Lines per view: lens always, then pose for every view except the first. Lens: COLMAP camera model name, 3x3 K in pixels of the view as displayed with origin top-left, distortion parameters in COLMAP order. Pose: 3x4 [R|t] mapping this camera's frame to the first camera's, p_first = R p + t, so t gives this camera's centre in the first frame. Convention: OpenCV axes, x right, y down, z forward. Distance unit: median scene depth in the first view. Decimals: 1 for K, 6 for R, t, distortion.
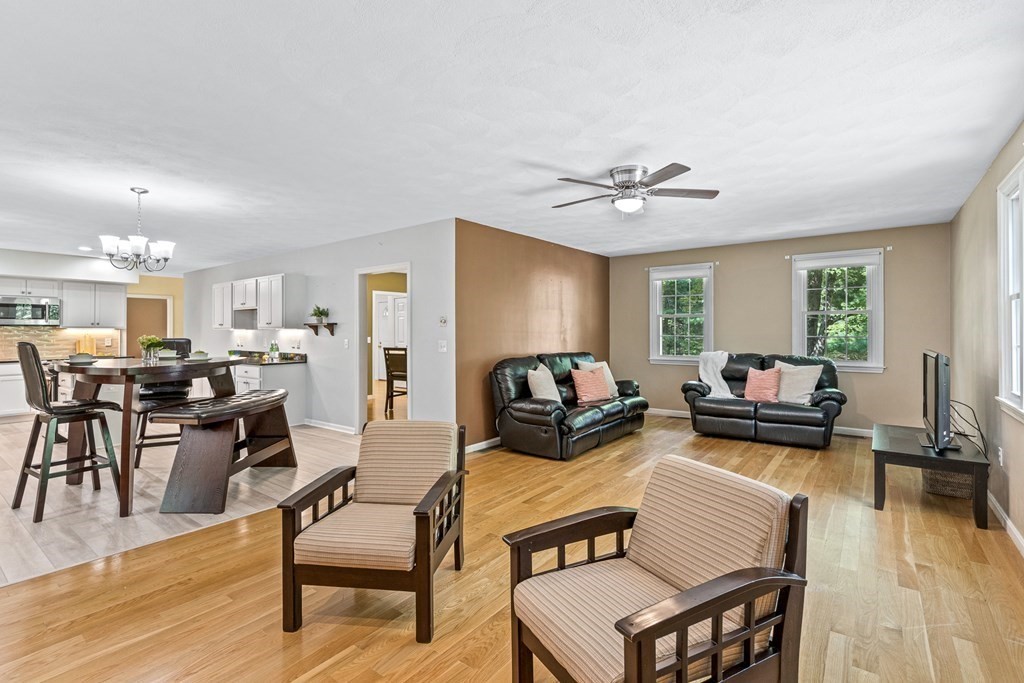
lens RADIAL K [[474.1, 0, 515.0], [0, 474.1, 334.3], [0, 0, 1]] dist [-0.003396, 0.000813]
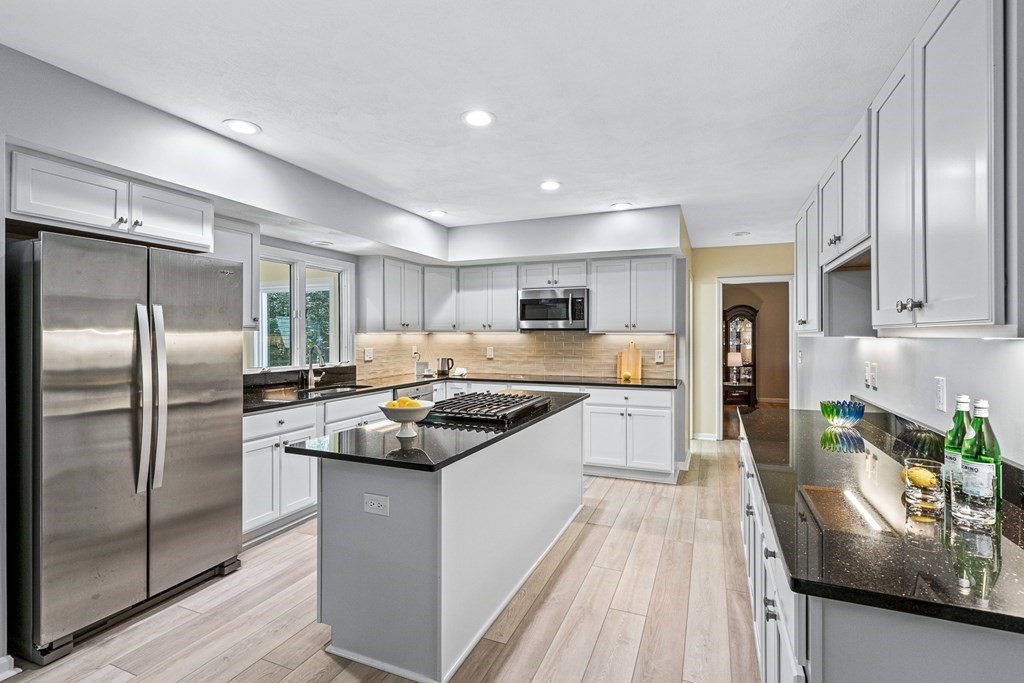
lens RADIAL K [[474.1, 0, 519.5], [0, 474.1, 332.0], [0, 0, 1]] dist [-0.003396, 0.000813]
pose [[0.238620, -0.006384, -0.971092, -0.392884], [-0.009201, 0.999919, -0.008834, -0.008902], [0.971069, 0.011043, 0.238542, 0.832551]]
